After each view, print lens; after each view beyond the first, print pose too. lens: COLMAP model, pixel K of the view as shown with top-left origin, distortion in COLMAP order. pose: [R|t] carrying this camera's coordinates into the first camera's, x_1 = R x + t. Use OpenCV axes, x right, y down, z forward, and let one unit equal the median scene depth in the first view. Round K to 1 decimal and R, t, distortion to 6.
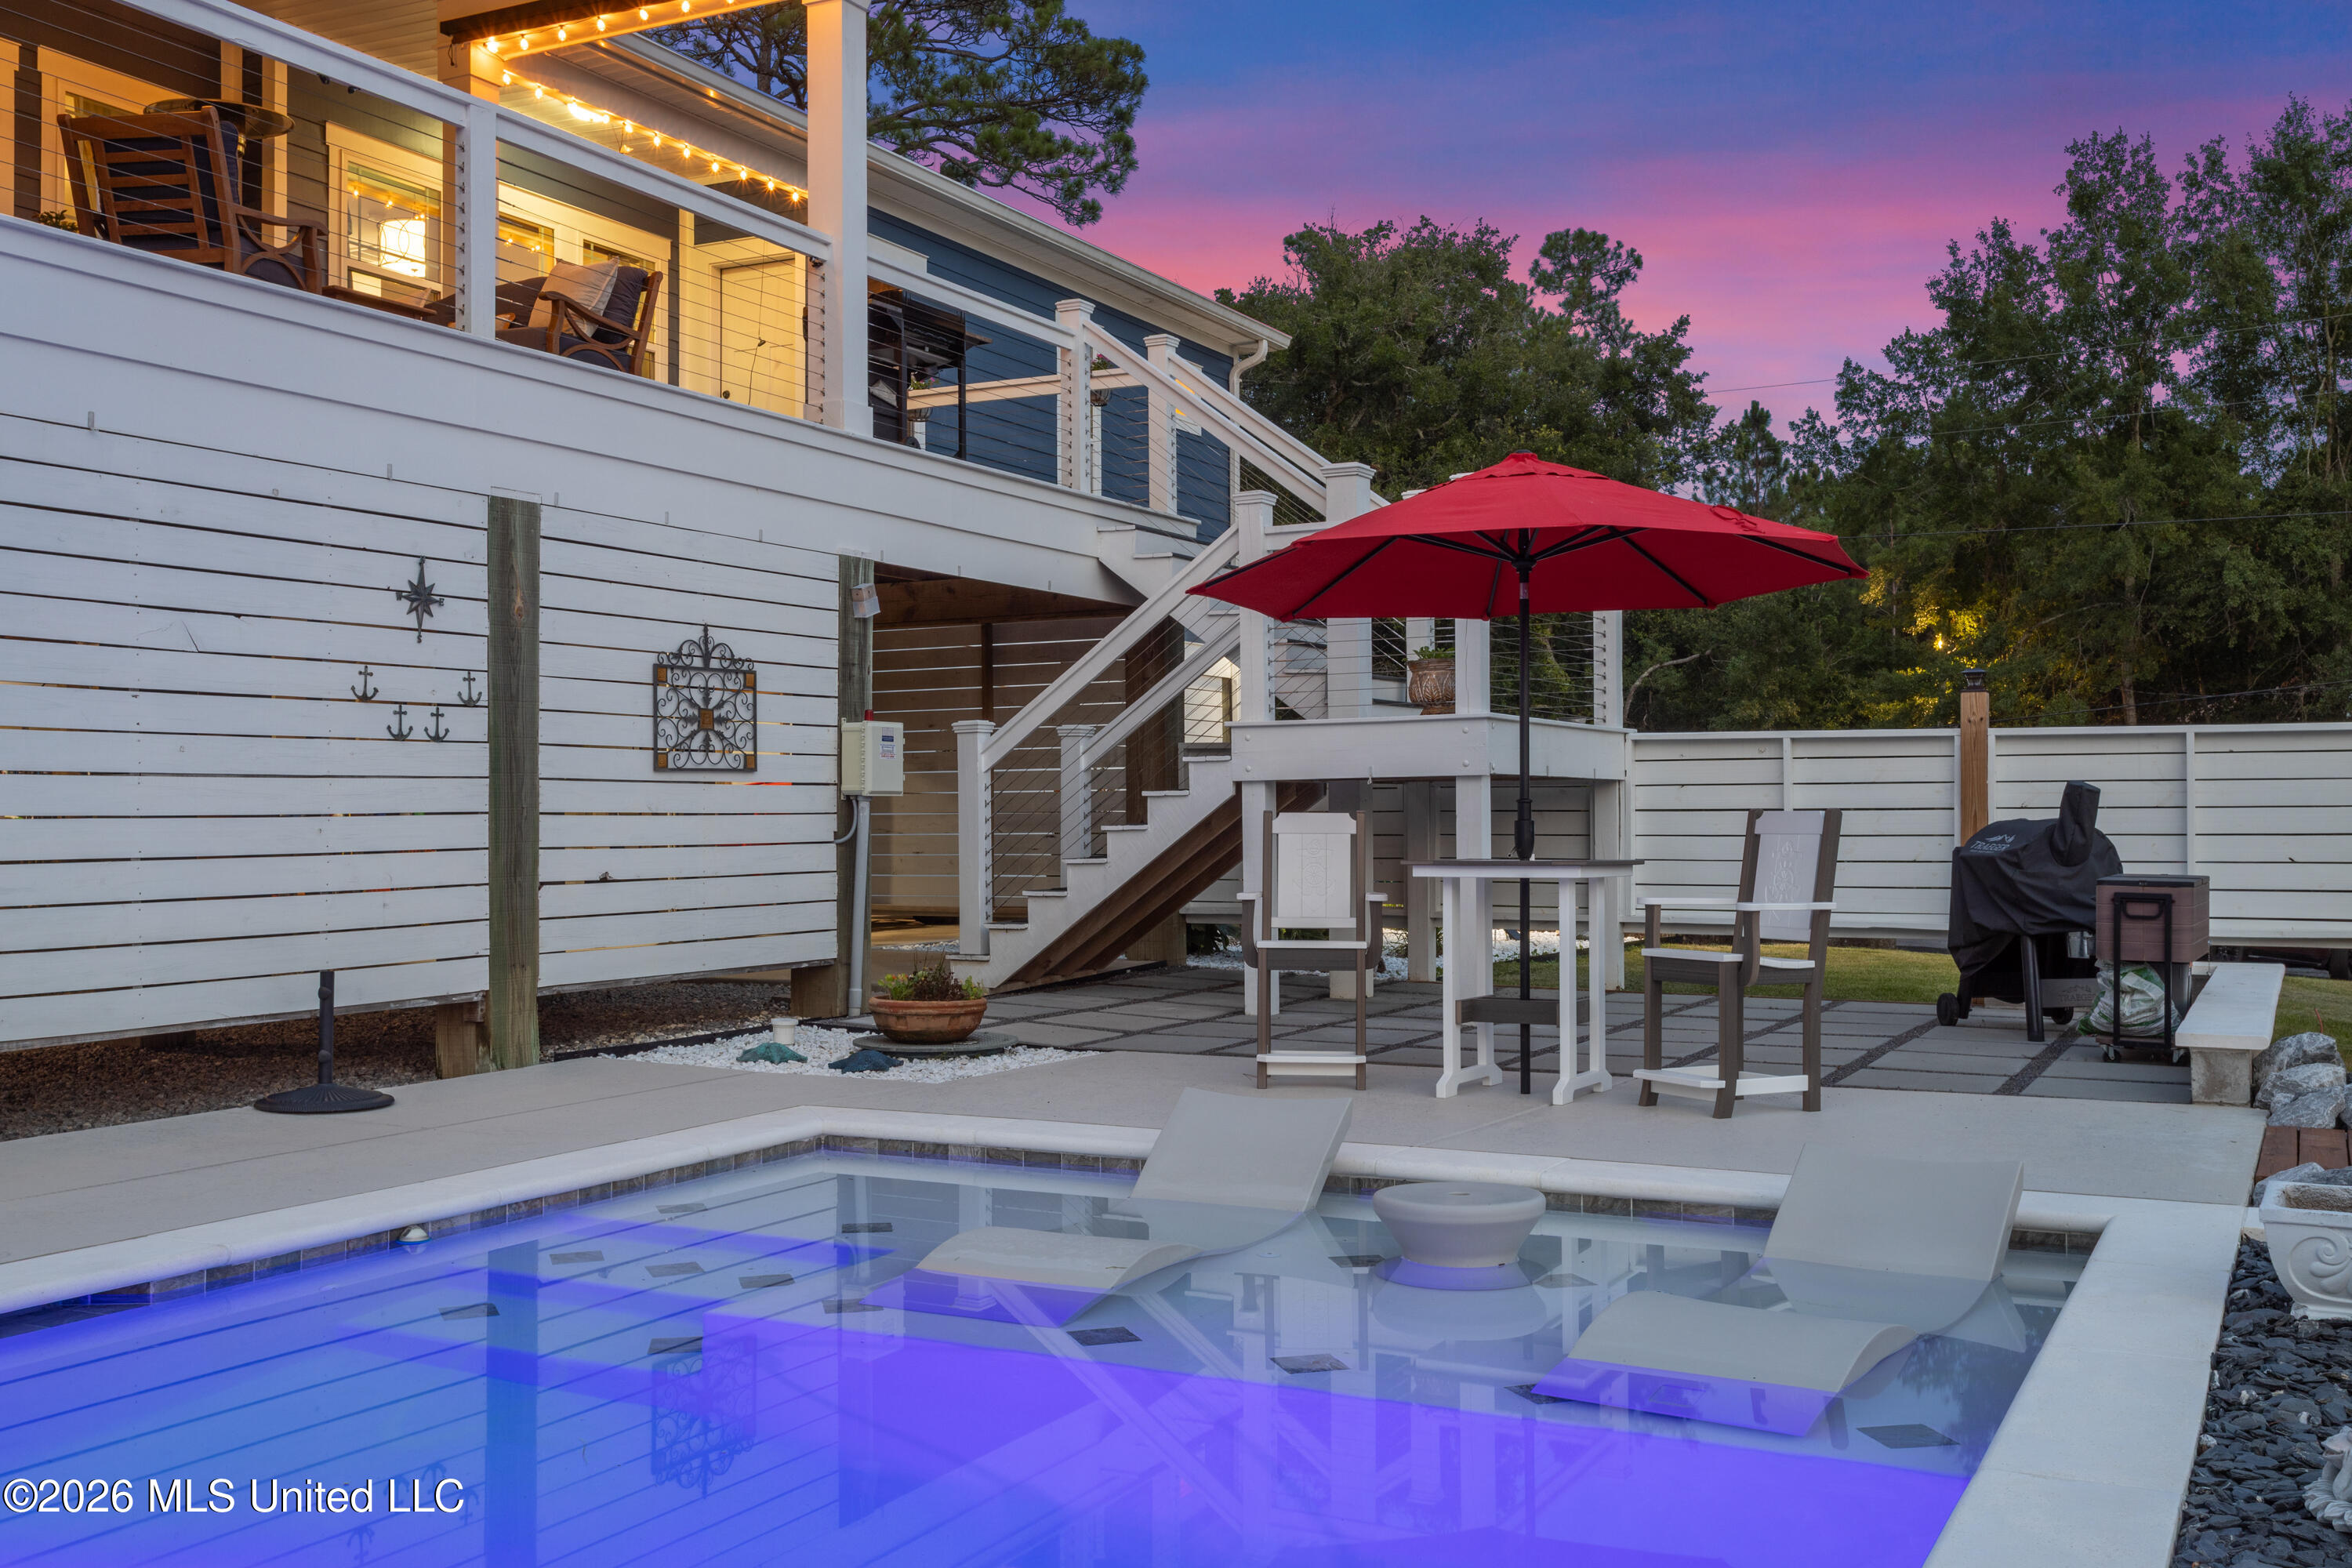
lens RADIAL K [[2211.7, 0, 1171.6], [0, 2211.7, 784.1], [0, 0, 1]] dist [0.020914, 0.000000]
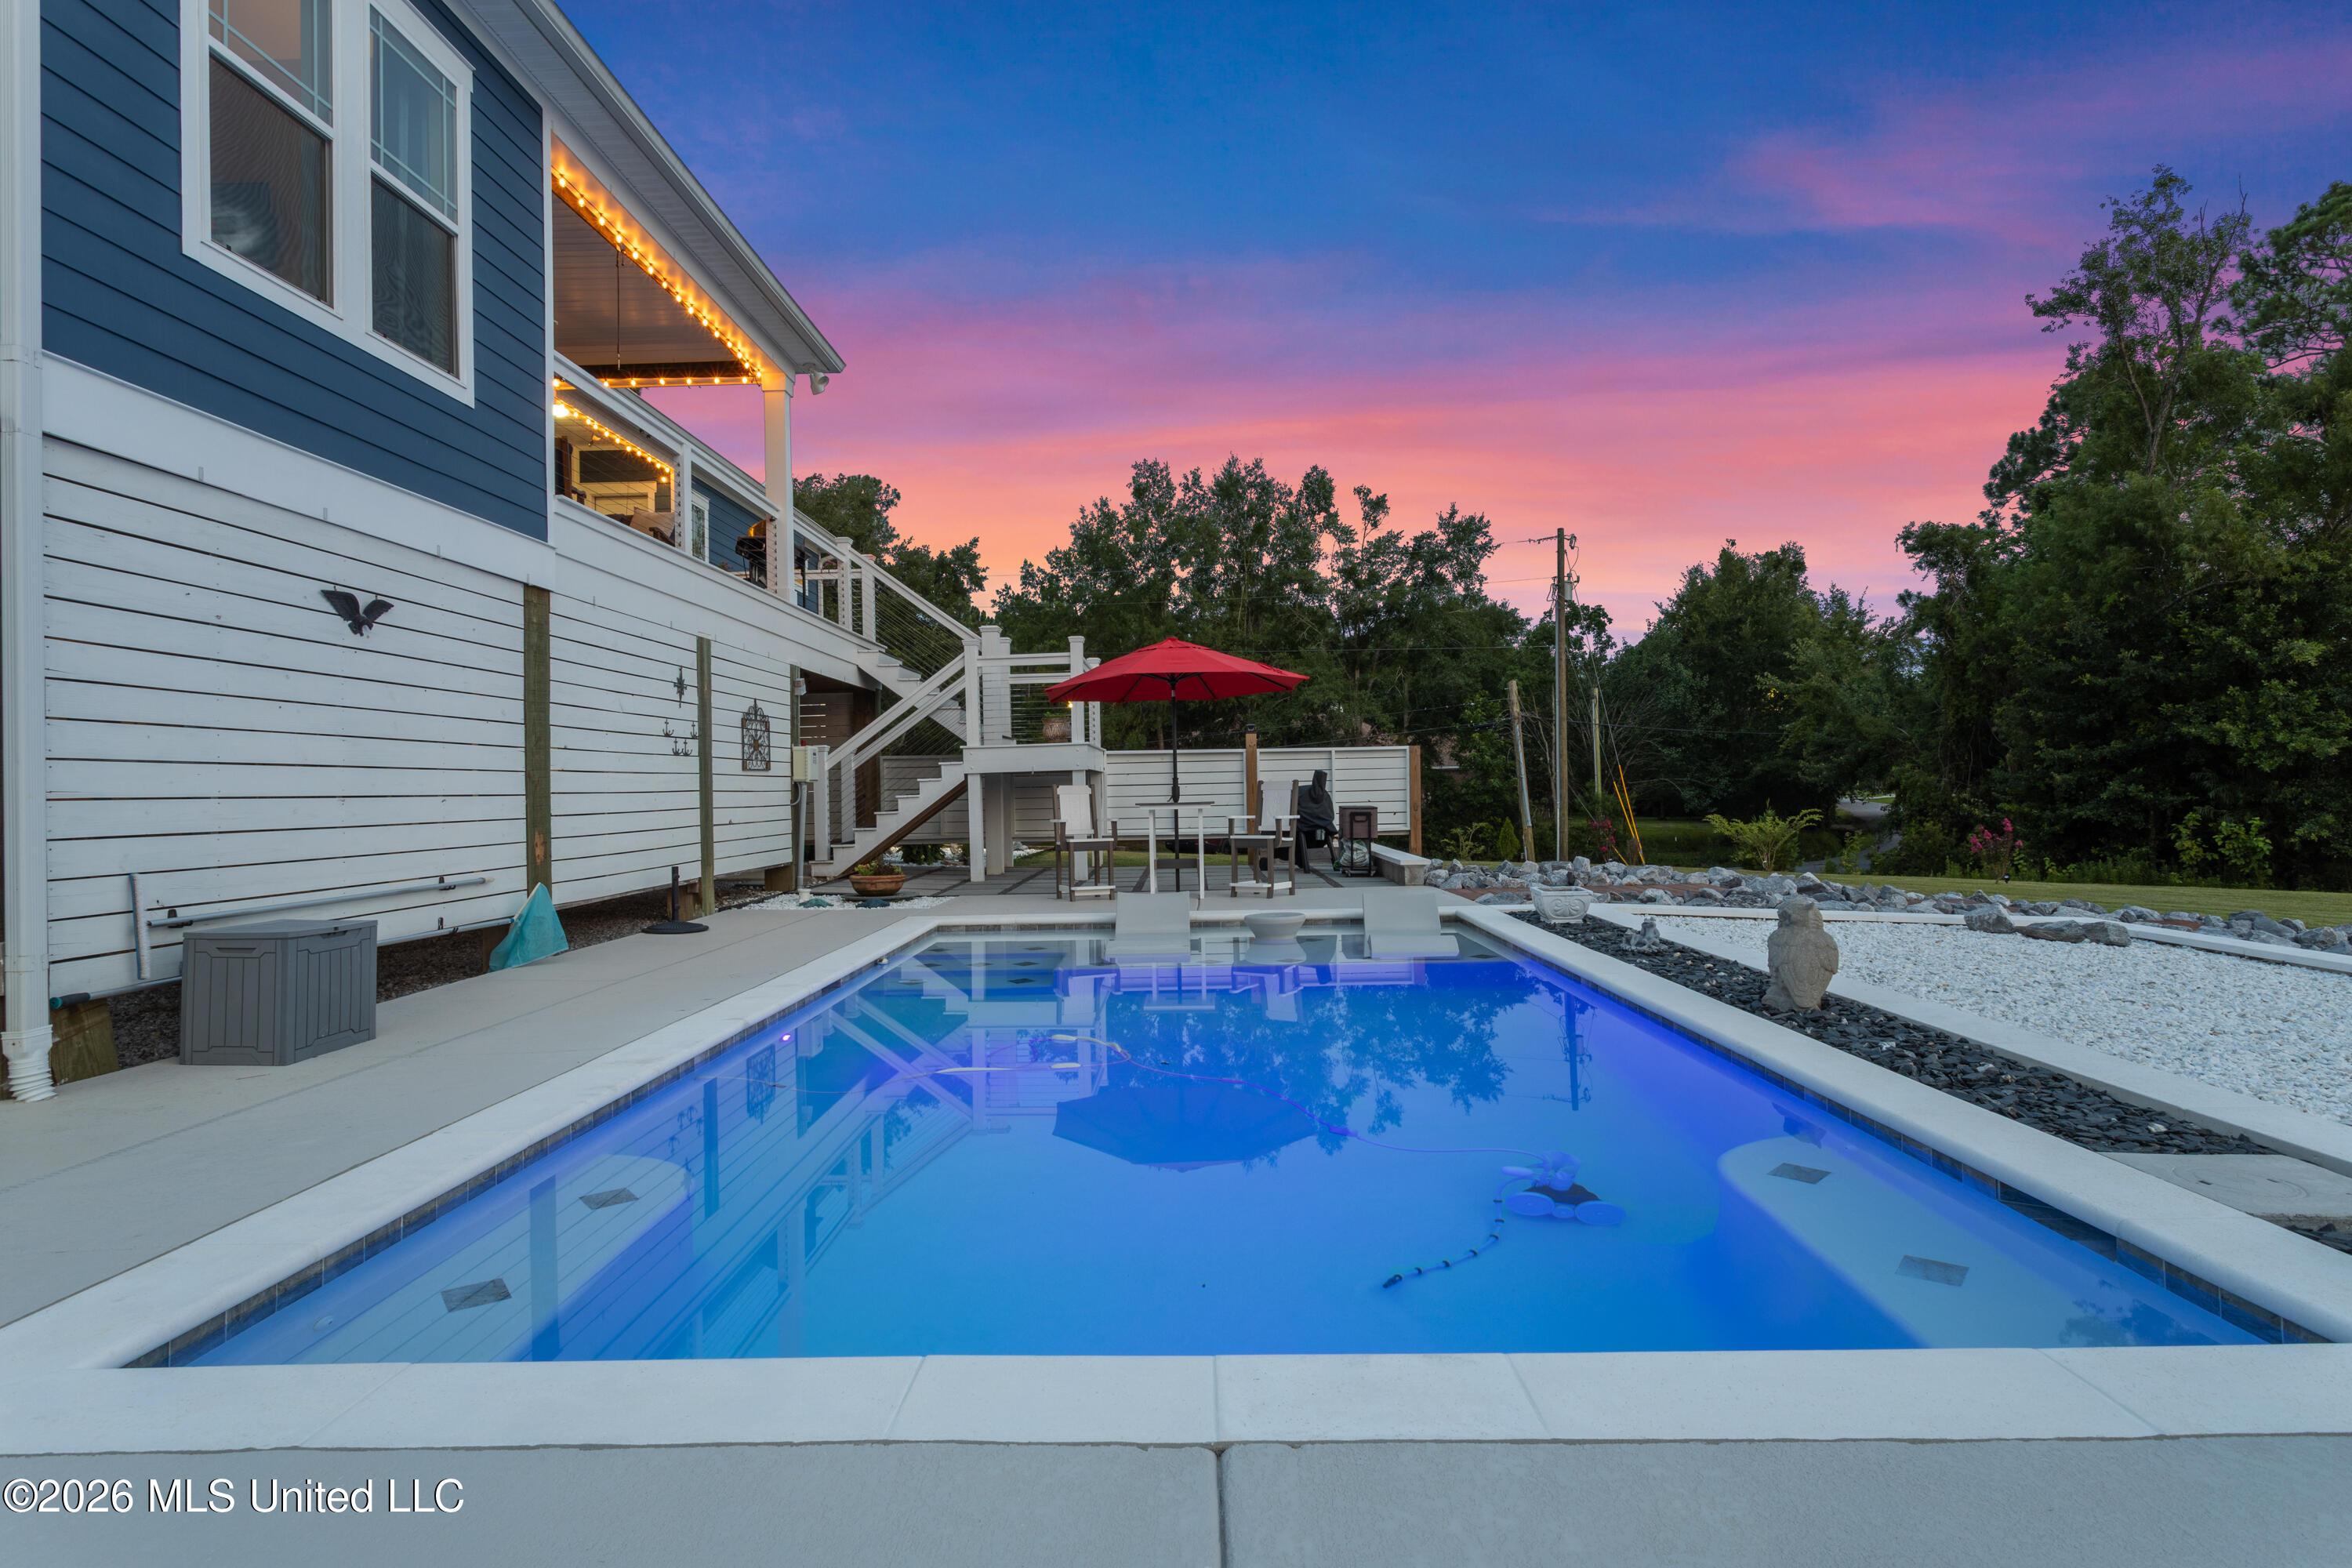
lens RADIAL K [[1242.0, 0, 1150.9], [0, 1242.0, 775.4], [0, 0, 1]] dist [-0.006967, 0.004574]
pose [[0.903358, -0.009807, 0.428775, -0.314112], [0.011358, 0.999935, -0.001060, 0.003635], [-0.428737, 0.005828, 0.903410, -0.162439]]
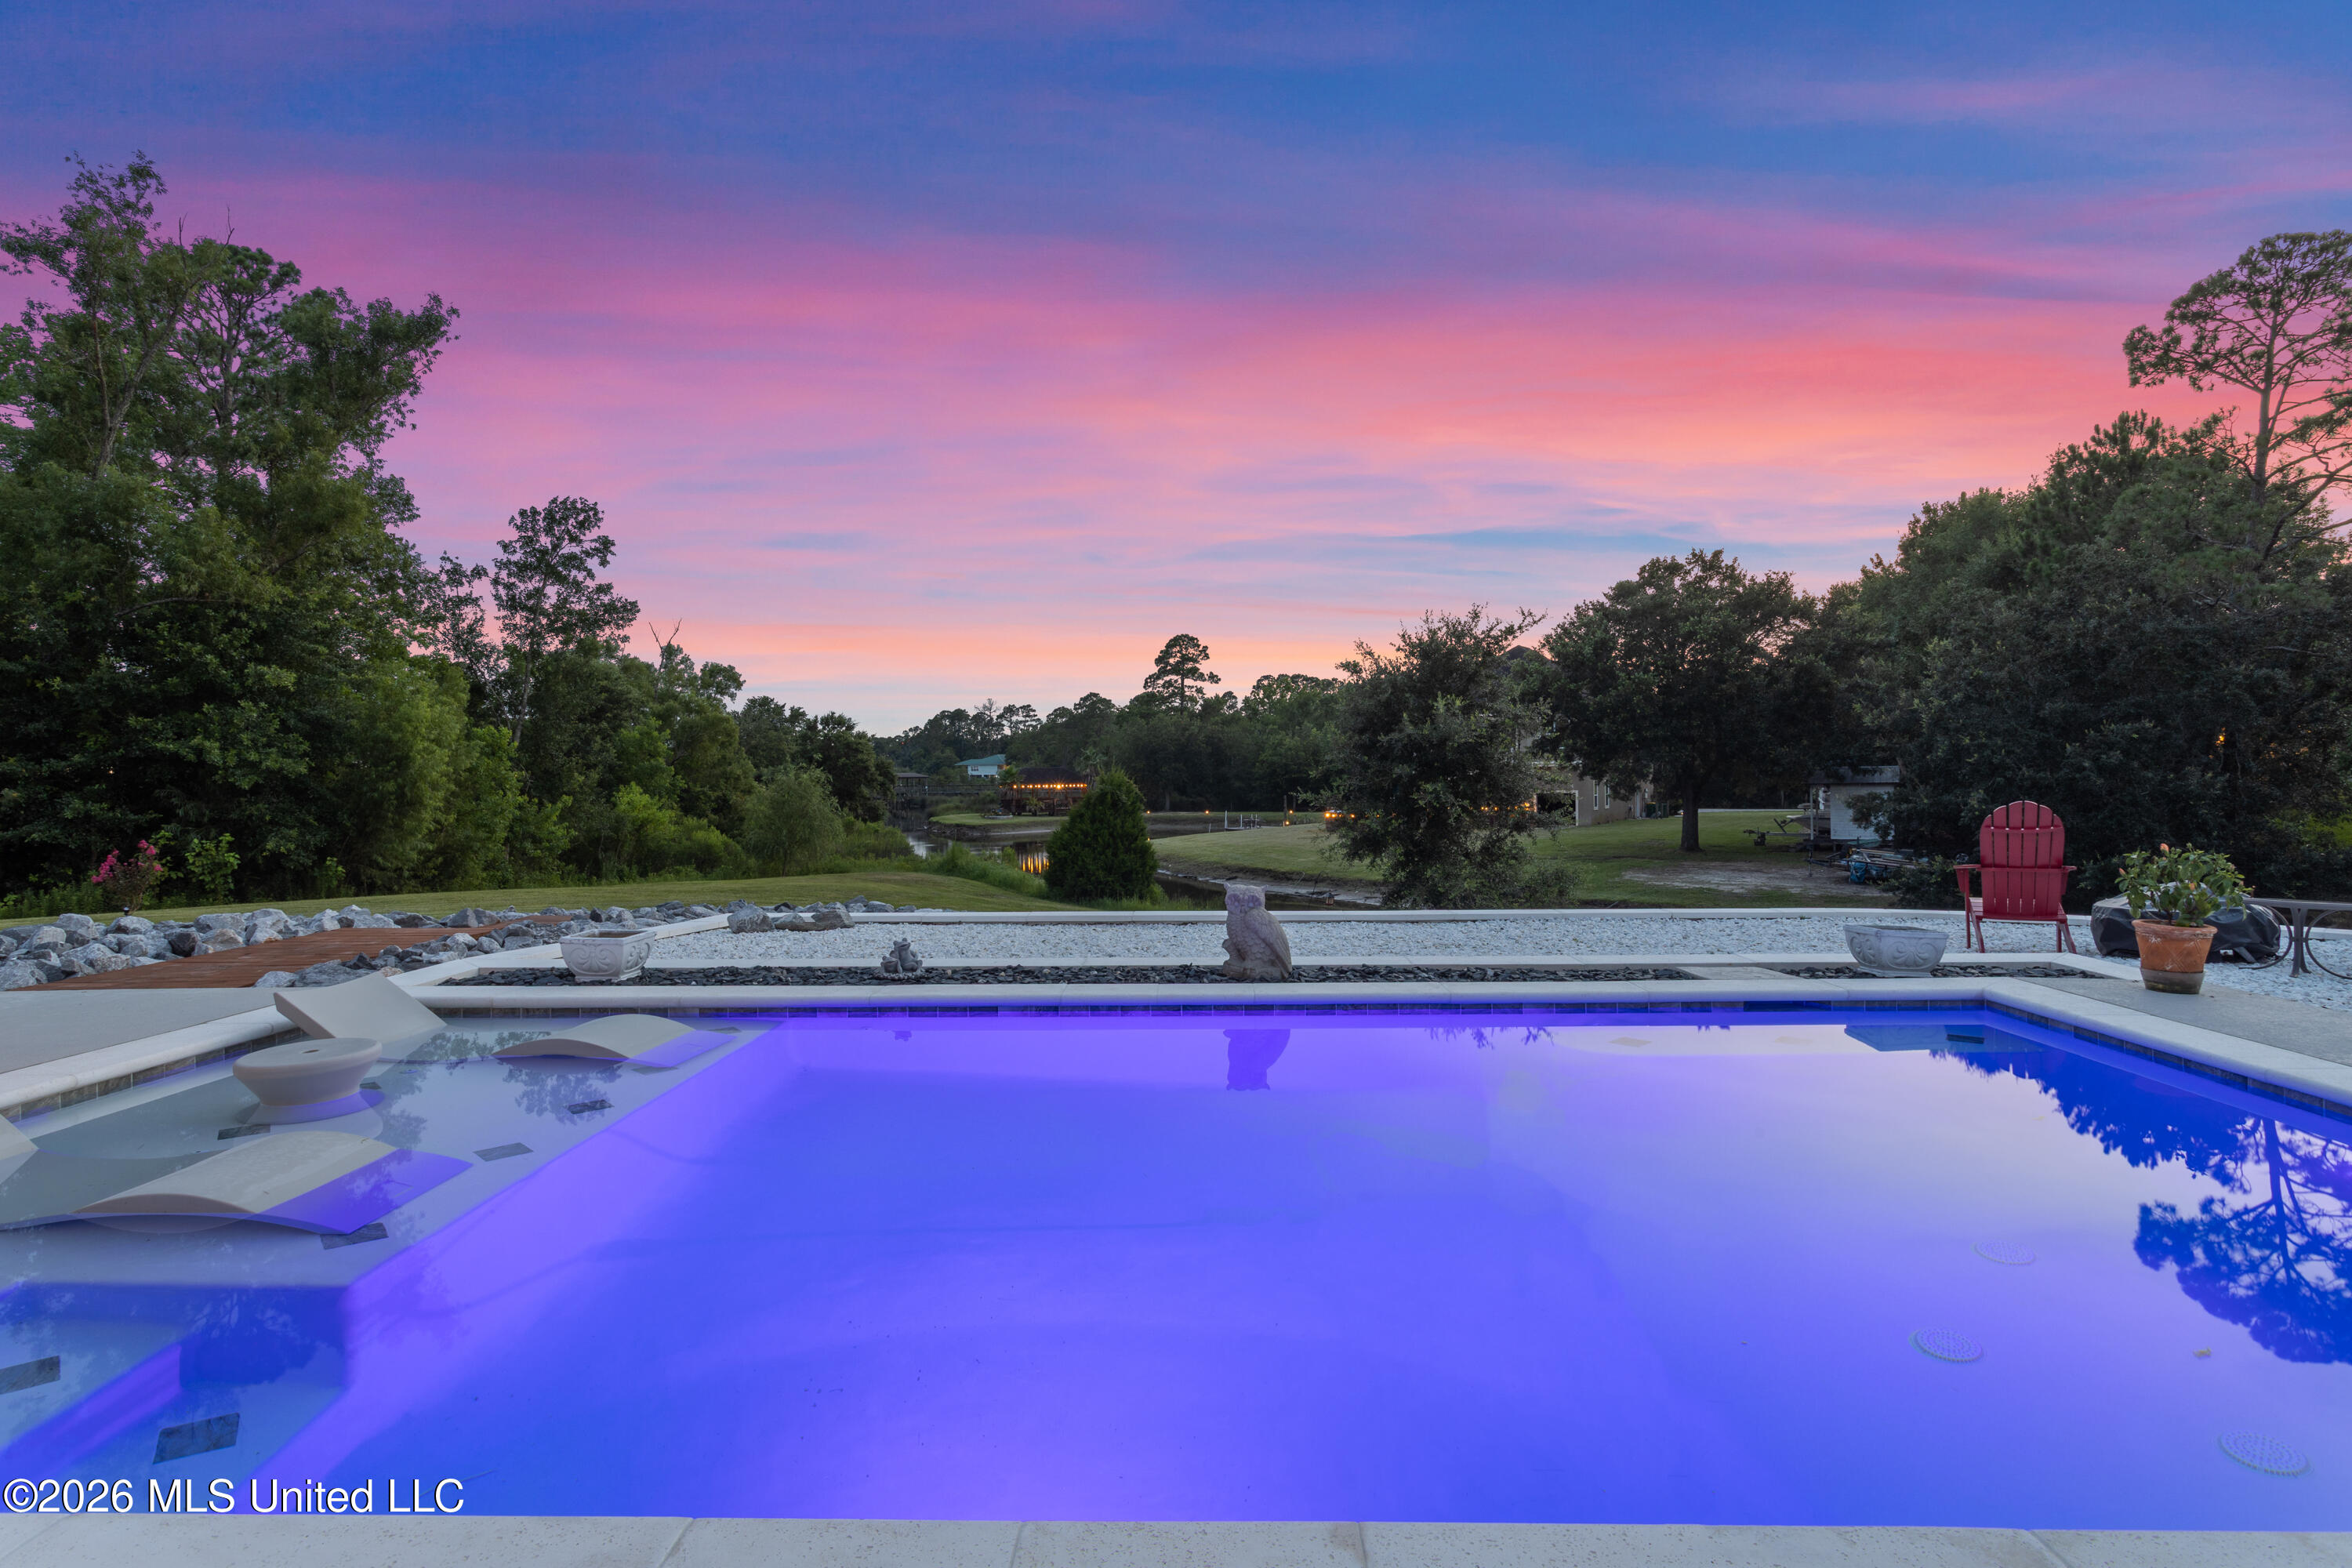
lens RADIAL K [[1242.0, 0, 1174.2], [0, 1242.0, 770.5], [0, 0, 1]] dist [-0.006967, 0.004574]
pose [[-0.425332, 0.008793, 0.904995, -0.377089], [0.000854, 0.999956, -0.009314, 0.006317], [-0.905037, -0.003189, -0.425320, 0.386762]]
